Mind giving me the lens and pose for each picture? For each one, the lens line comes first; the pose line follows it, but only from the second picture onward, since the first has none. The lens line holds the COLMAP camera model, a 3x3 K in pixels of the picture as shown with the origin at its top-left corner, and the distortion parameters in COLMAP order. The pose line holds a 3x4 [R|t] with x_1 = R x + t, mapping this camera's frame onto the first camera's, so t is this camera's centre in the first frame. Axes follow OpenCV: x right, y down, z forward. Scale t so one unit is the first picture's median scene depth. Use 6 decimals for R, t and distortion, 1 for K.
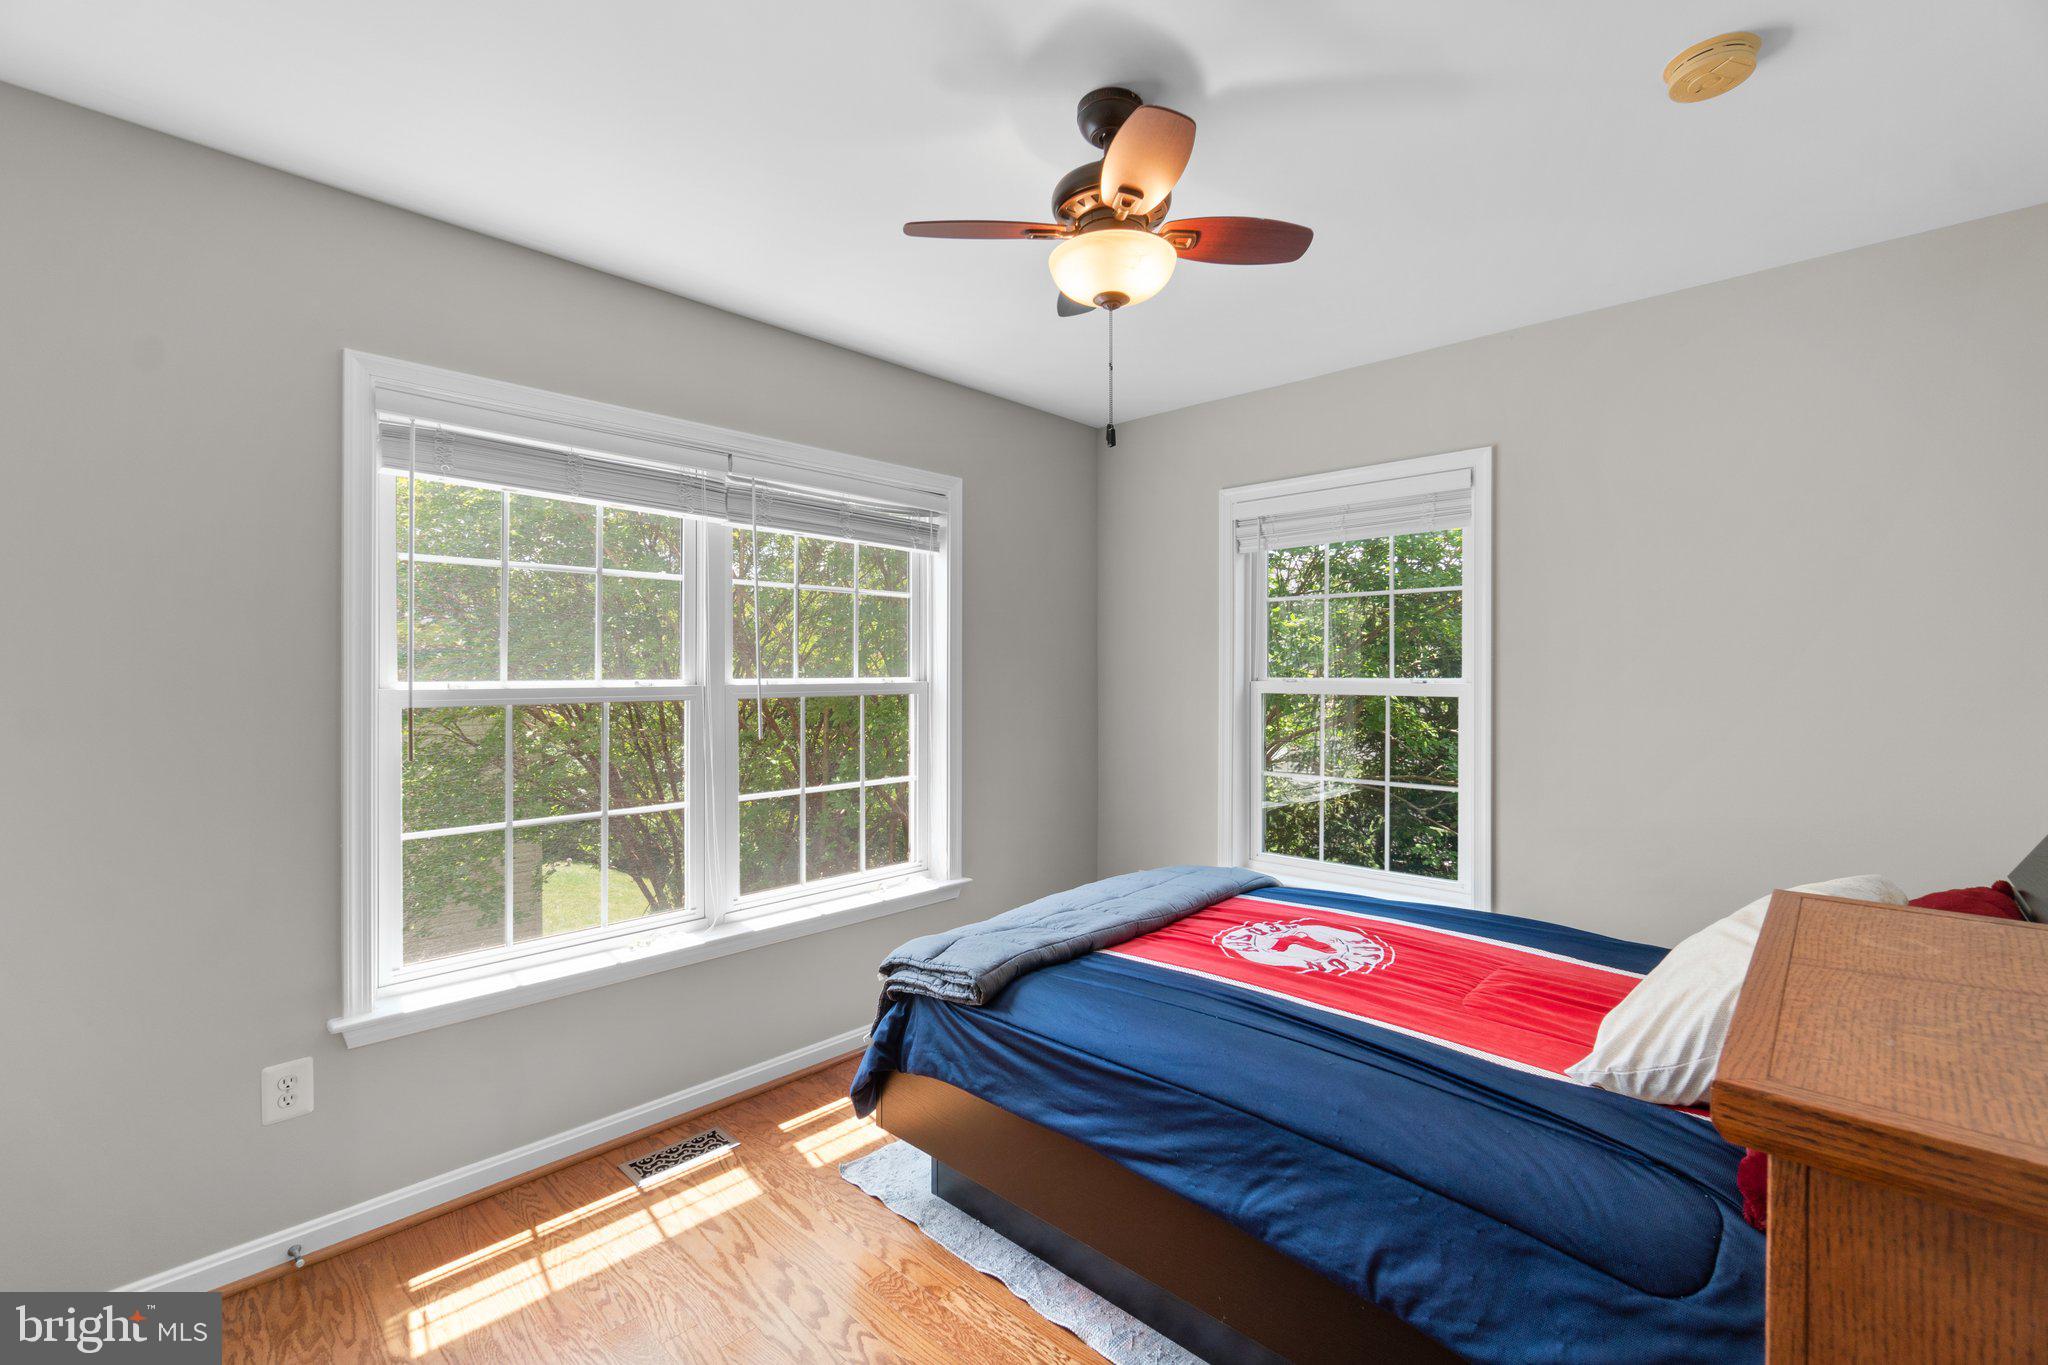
lens RADIAL K [[888.6, 0, 1016.6], [0, 888.6, 676.5], [0, 0, 1]] dist [0.001036, 0.000175]
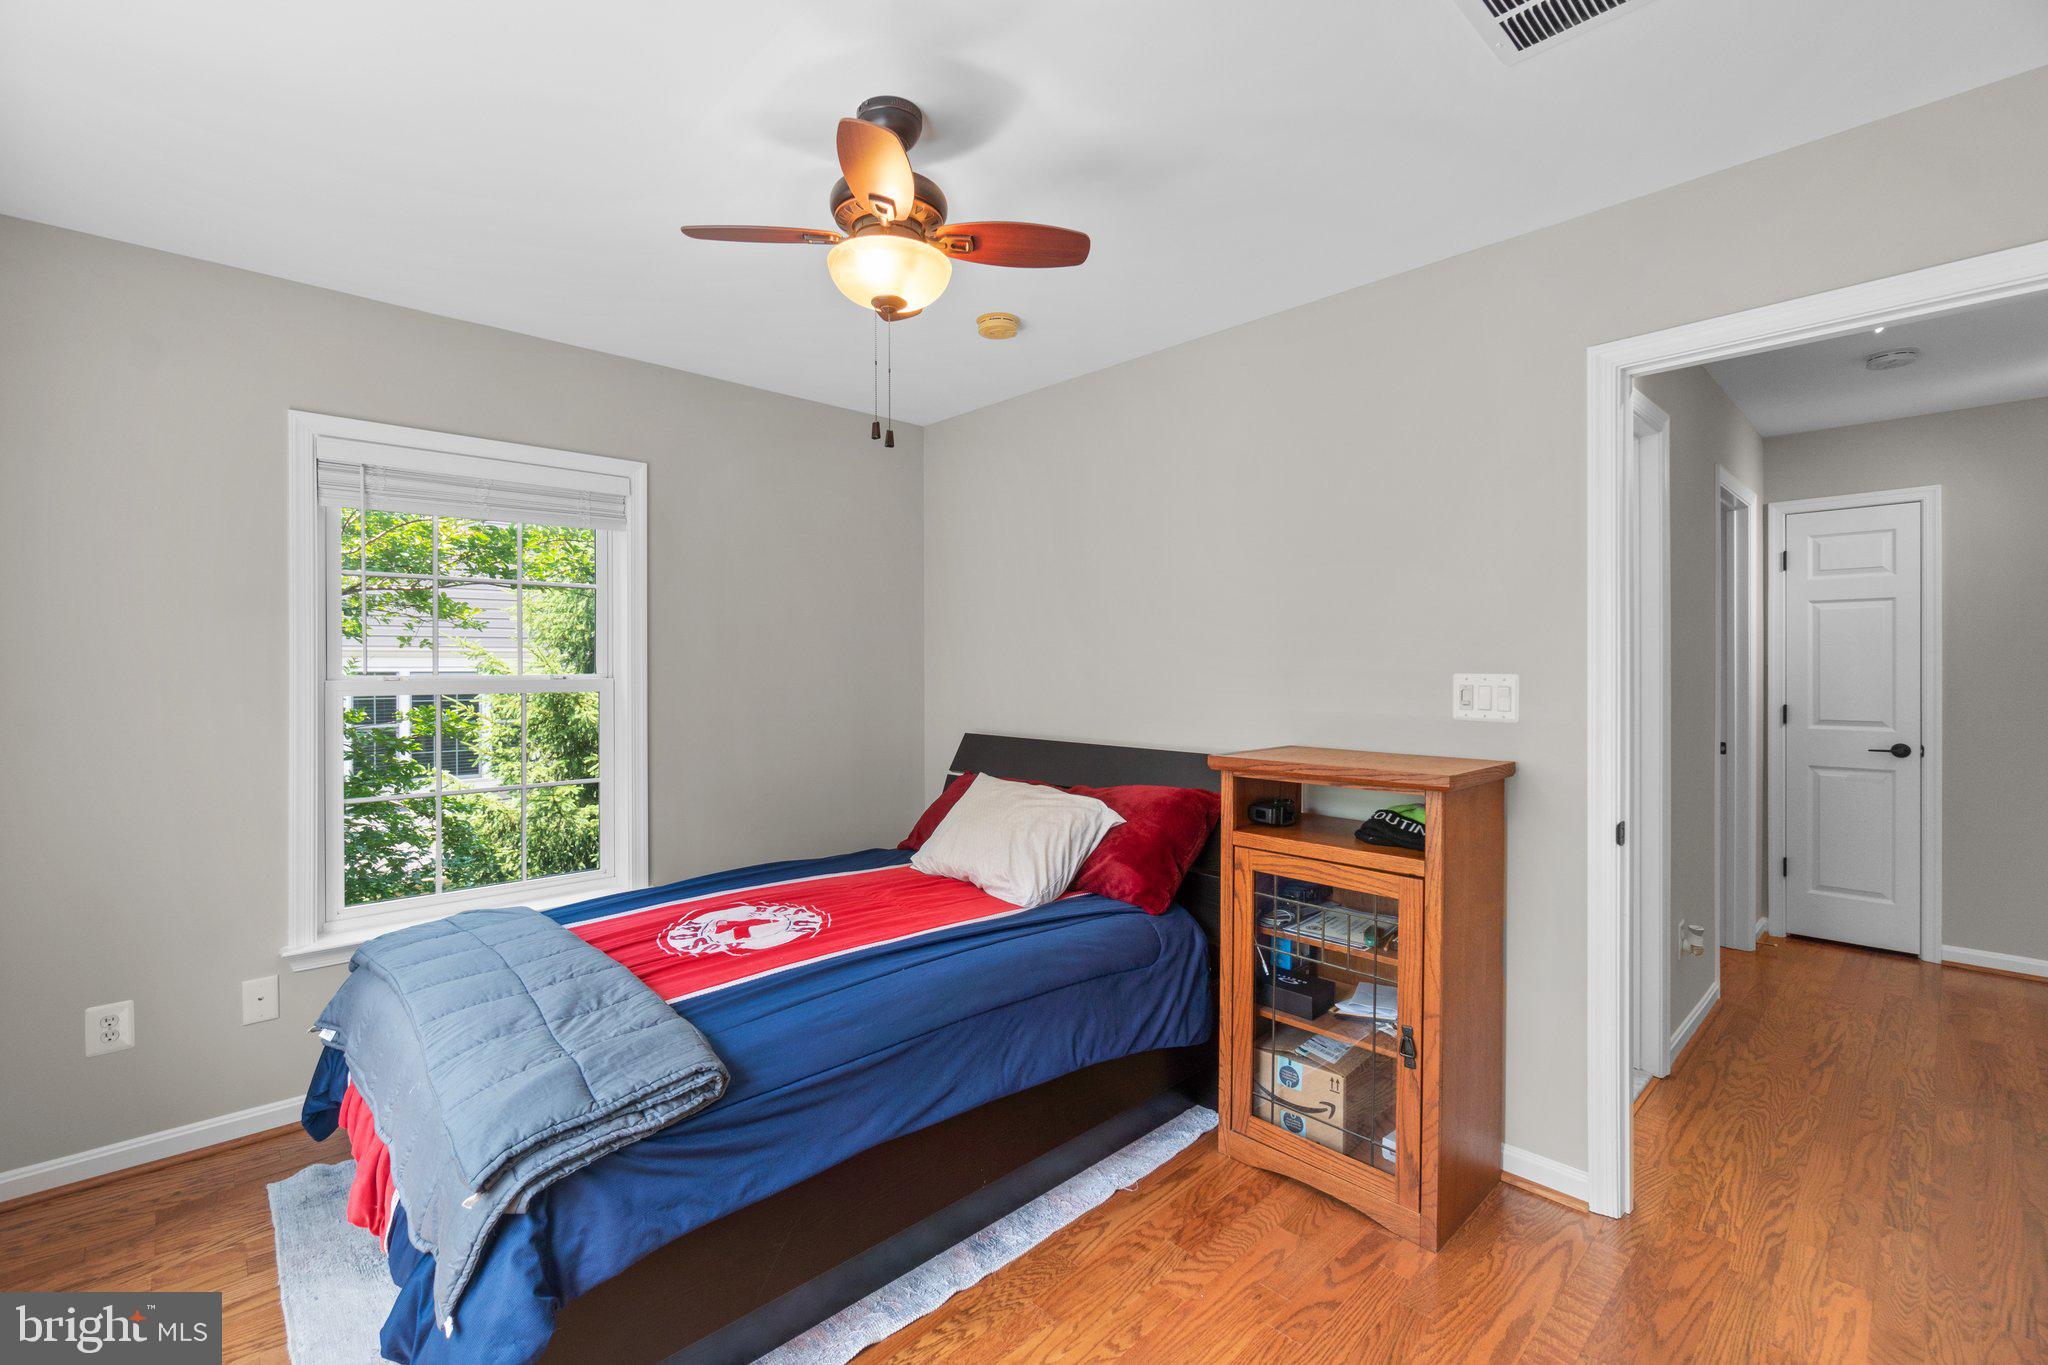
lens RADIAL K [[876.0, 0, 1027.9], [0, 876.0, 674.6], [0, 0, 1]] dist [-0.015521, -0.000008]
pose [[0.047098, -0.009069, 0.998849, -0.747749], [0.010046, 0.999913, 0.008605, -0.000920], [-0.998840, 0.009629, 0.047185, 0.668108]]
